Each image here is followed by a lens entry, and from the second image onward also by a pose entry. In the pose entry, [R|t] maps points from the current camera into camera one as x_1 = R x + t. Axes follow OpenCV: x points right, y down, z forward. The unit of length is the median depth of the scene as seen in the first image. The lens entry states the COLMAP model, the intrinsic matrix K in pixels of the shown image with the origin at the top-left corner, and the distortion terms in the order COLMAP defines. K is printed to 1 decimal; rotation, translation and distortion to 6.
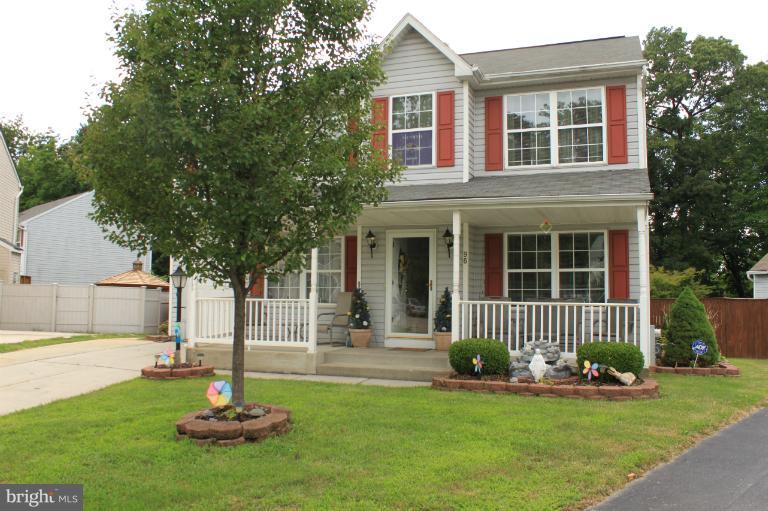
lens RADIAL K [[586.1, 0, 383.9], [0, 586.1, 266.0], [0, 0, 1]] dist [-0.047600, -0.000231]
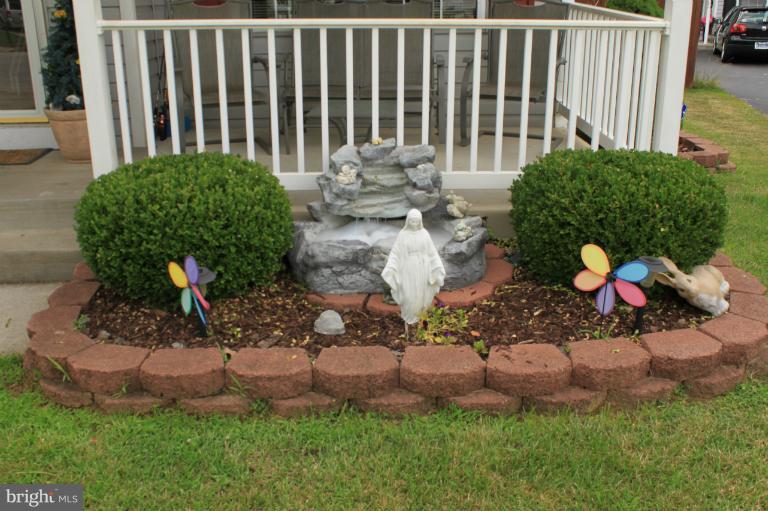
lens RADIAL K [[709.4, 0, 384.0], [0, 709.4, 255.5], [0, 0, 1]] dist [-0.046153, 0.003472]
pose [[0.901126, -0.154409, 0.405128, 0.113449], [-0.012382, 0.924884, 0.380048, 0.037559], [-0.433379, -0.347488, 0.831525, 0.709966]]
